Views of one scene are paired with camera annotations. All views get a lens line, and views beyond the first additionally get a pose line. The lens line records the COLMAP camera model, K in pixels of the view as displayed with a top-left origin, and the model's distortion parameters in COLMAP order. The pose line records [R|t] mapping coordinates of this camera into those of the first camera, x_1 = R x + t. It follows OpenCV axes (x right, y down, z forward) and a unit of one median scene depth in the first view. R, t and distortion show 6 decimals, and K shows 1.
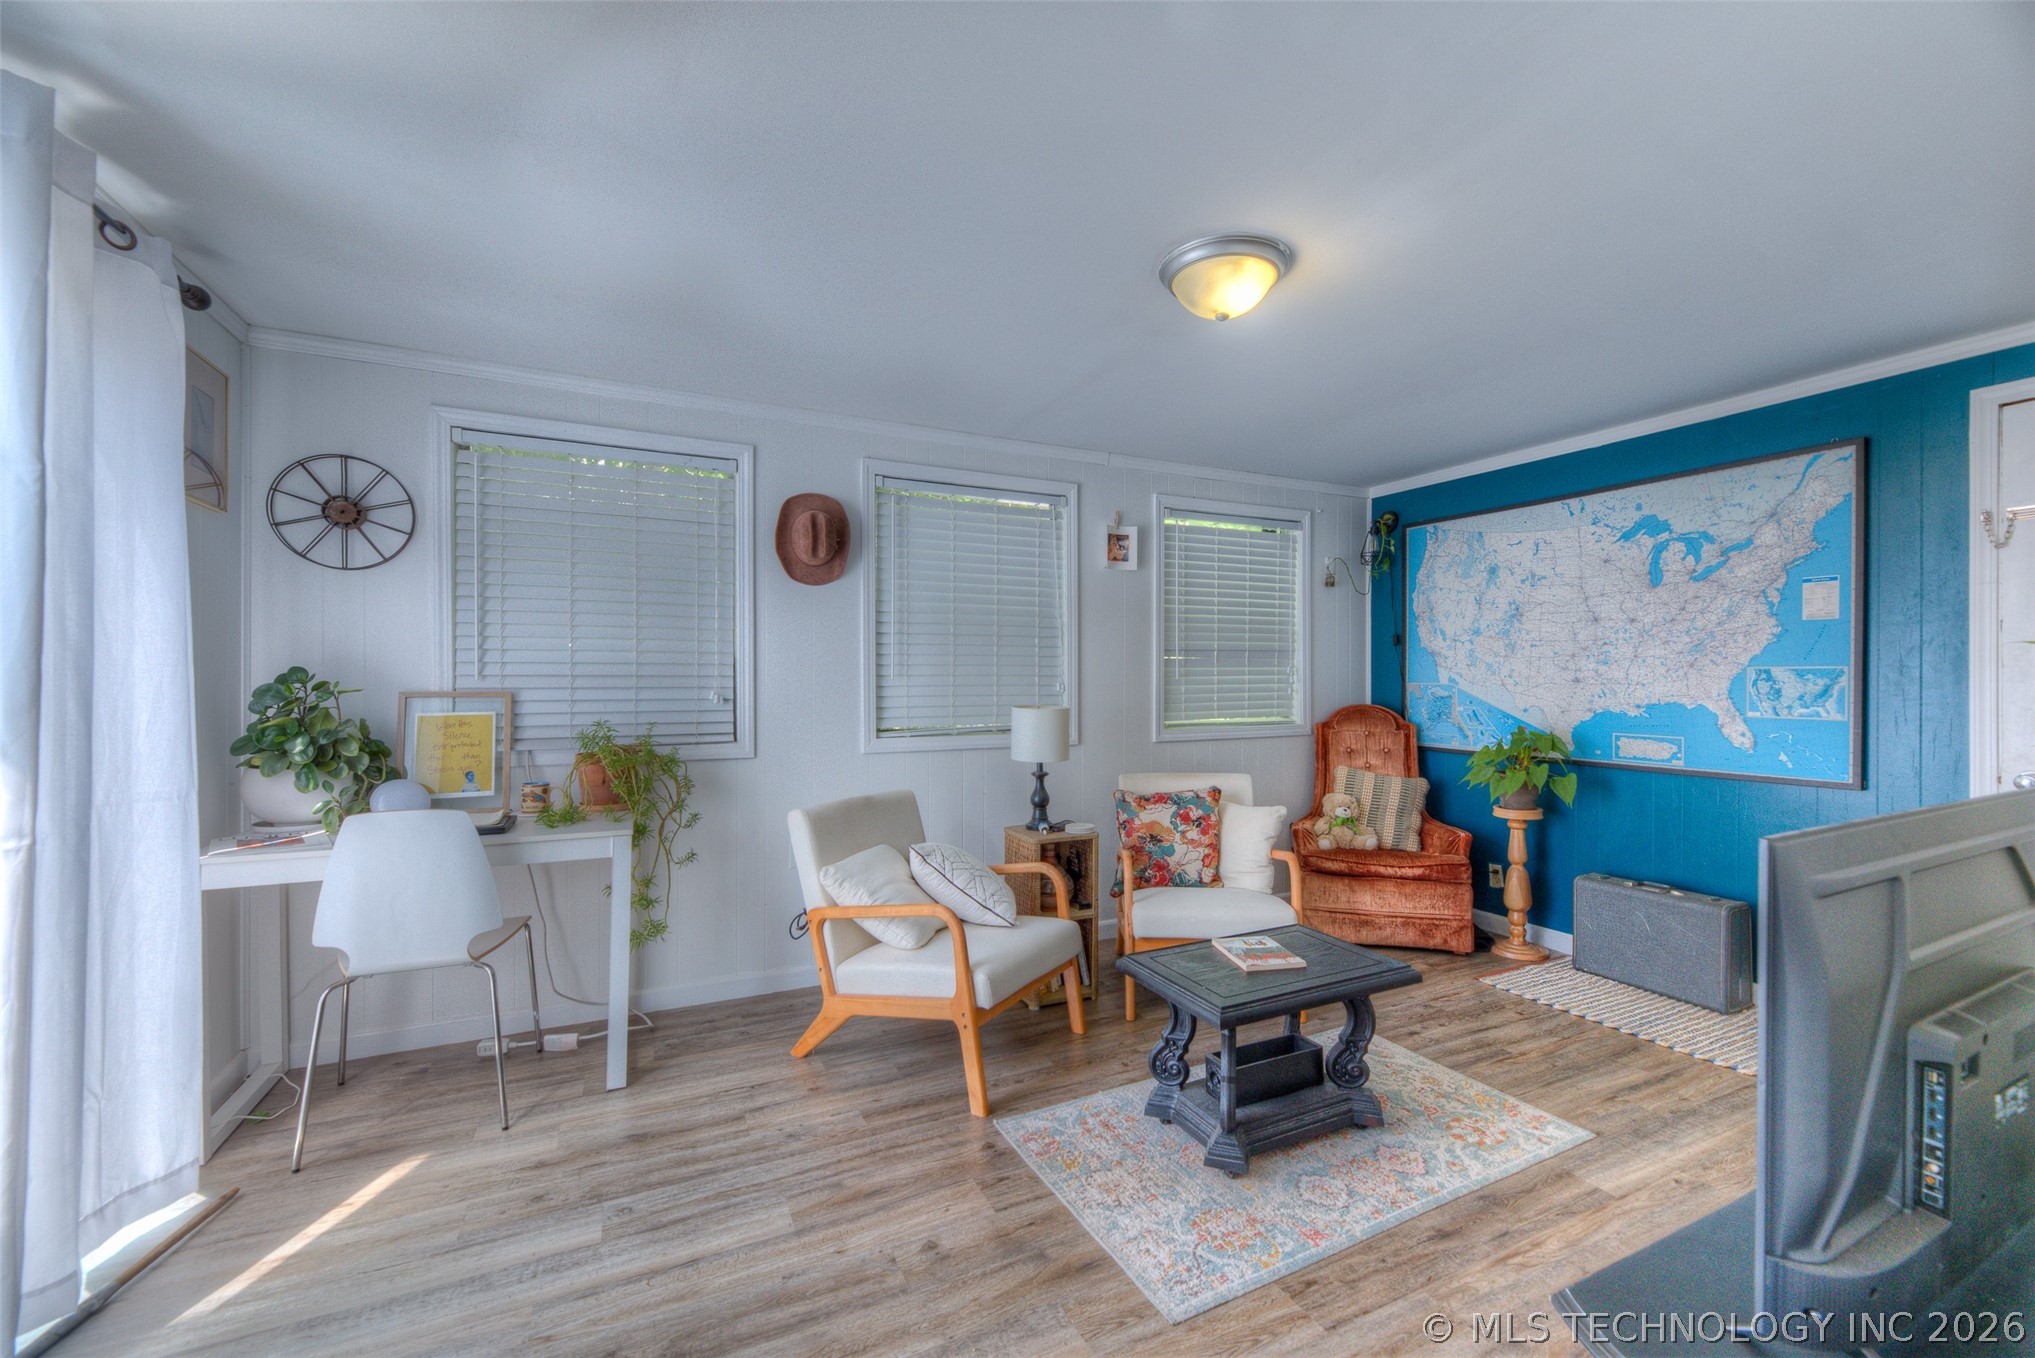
lens RADIAL K [[818.9, 0, 1023.1], [0, 818.9, 691.7], [0, 0, 1]] dist [0.008939, -0.002076]
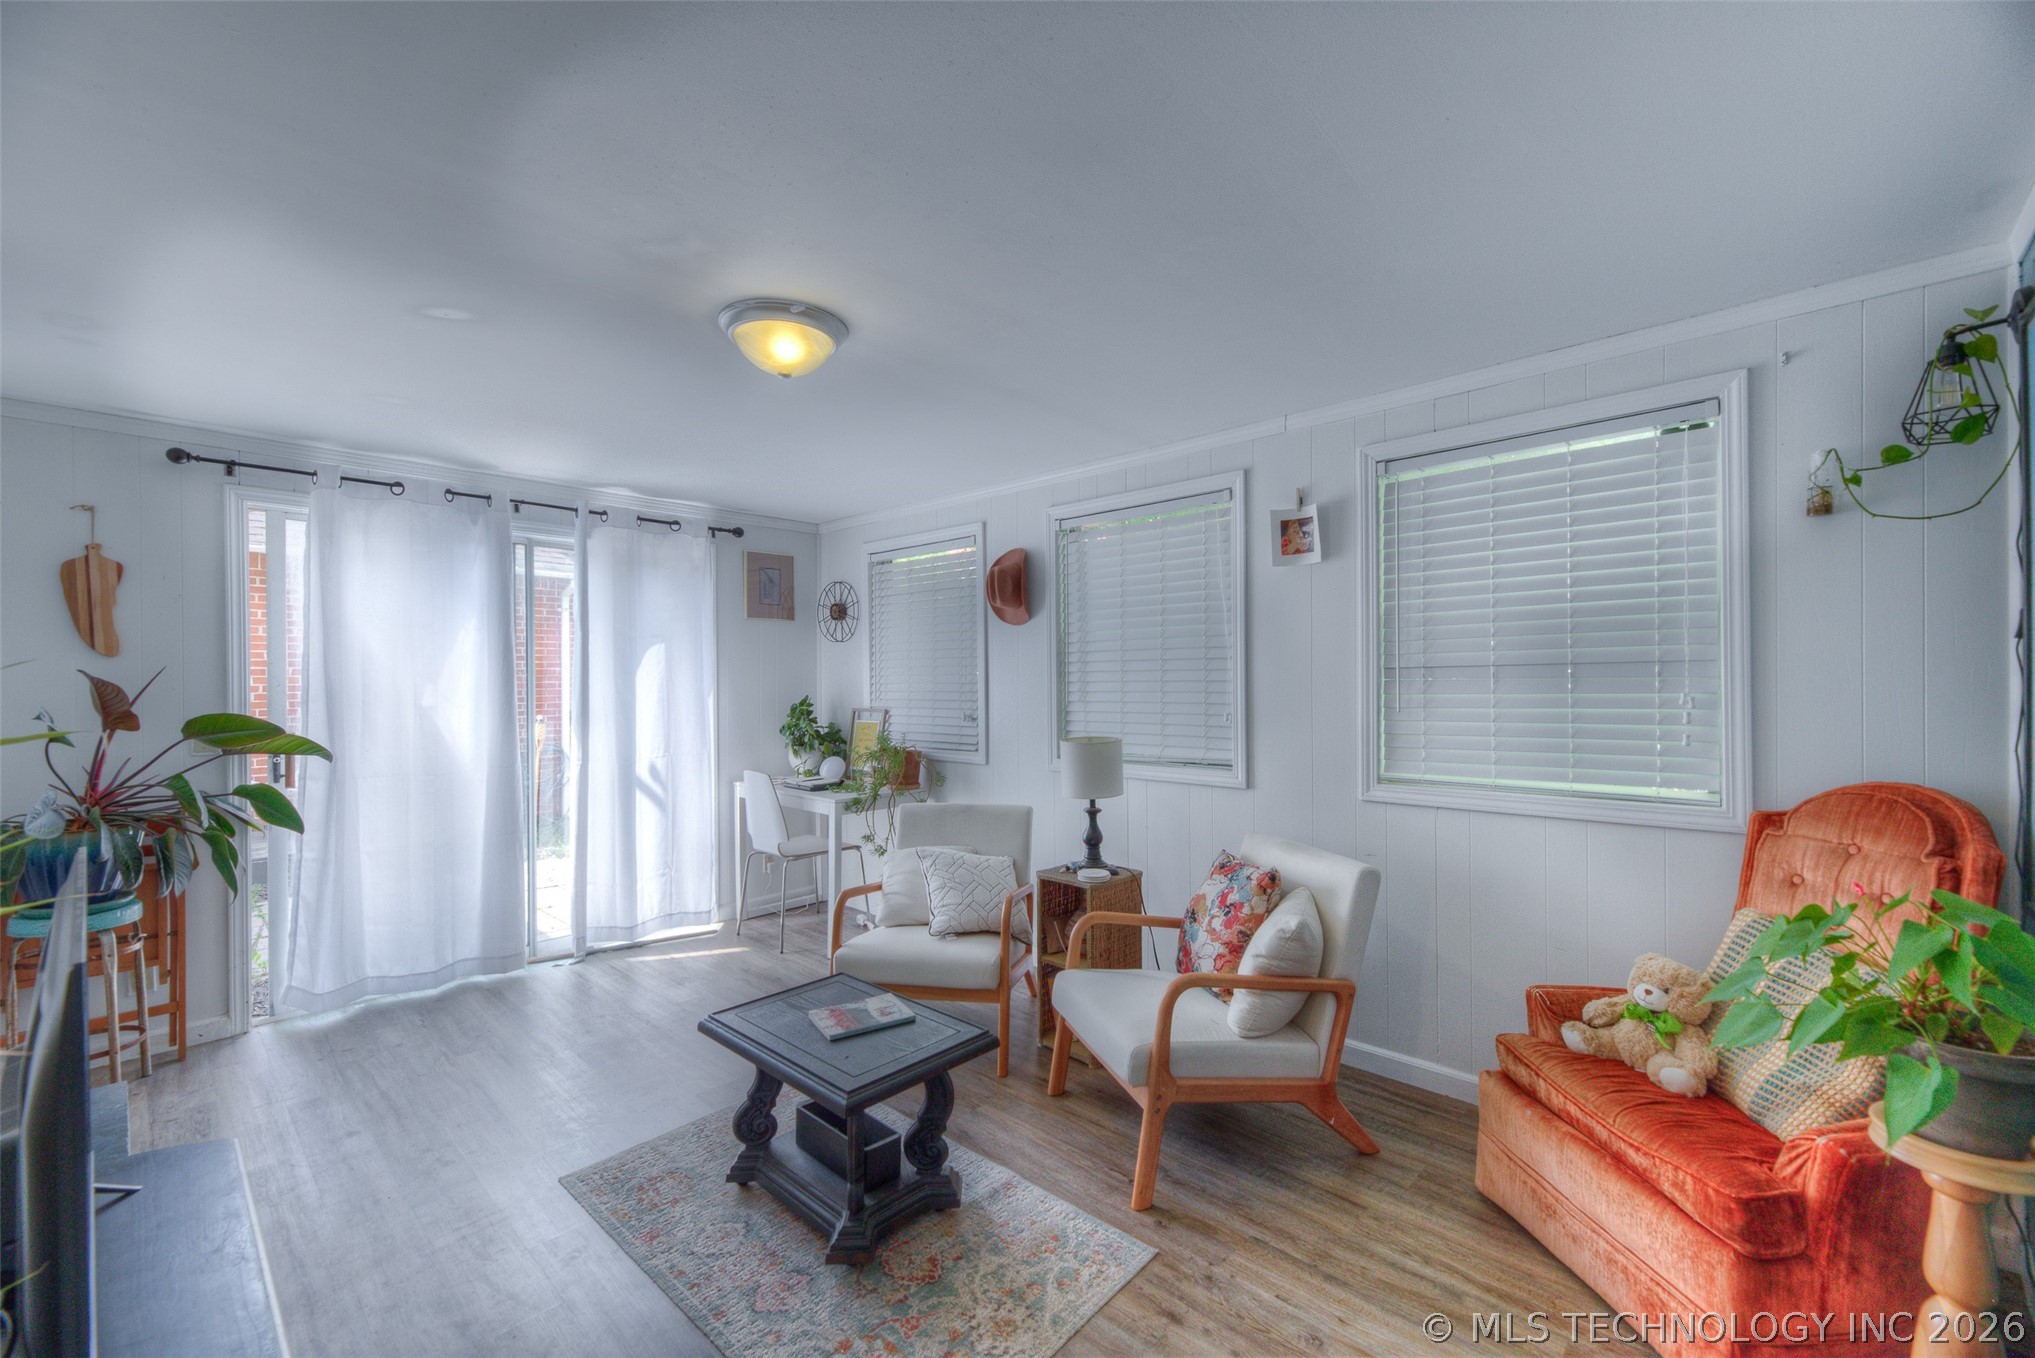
lens RADIAL K [[818.9, 0, 1024.2], [0, 818.9, 675.8], [0, 0, 1]] dist [0.008939, -0.002076]
pose [[0.366428, -0.006521, -0.930424, 0.834966], [-0.002466, 0.999965, -0.007980, -0.045165], [0.930443, 0.005218, 0.366399, 0.557252]]
